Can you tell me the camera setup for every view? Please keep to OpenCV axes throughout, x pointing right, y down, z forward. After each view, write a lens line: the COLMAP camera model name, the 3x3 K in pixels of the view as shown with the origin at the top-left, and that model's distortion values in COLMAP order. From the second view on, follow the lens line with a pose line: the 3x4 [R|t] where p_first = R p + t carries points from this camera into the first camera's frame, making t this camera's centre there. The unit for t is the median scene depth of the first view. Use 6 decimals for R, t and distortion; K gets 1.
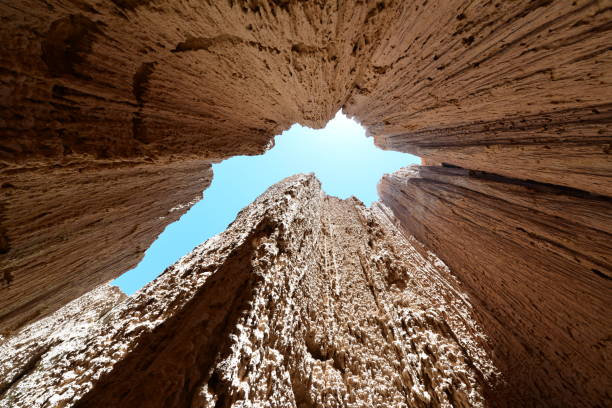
lens RADIAL K [[241.4, 0, 306.2], [0, 241.4, 198.1], [0, 0, 1]] dist [-0.018053, -0.000909]
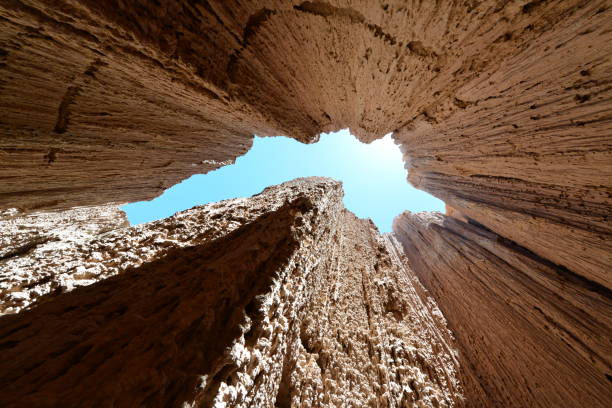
lens RADIAL K [[241.4, 0, 308.0], [0, 241.4, 197.7], [0, 0, 1]] dist [-0.018053, -0.000909]
pose [[0.926872, 0.372734, -0.044477, -0.115458], [-0.373873, 0.927252, -0.020566, 0.108910], [0.033576, 0.035691, 0.998799, 0.001974]]
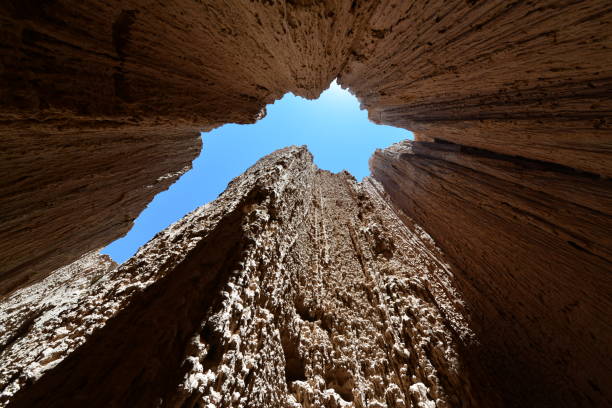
lens RADIAL K [[241.4, 0, 305.9], [0, 241.4, 197.3], [0, 0, 1]] dist [-0.018053, -0.000909]
pose [[0.999154, 0.020016, 0.035932, -0.001406], [-0.023523, 0.994708, 0.100012, 0.027917], [-0.033740, -0.100773, 0.994337, 0.004630]]
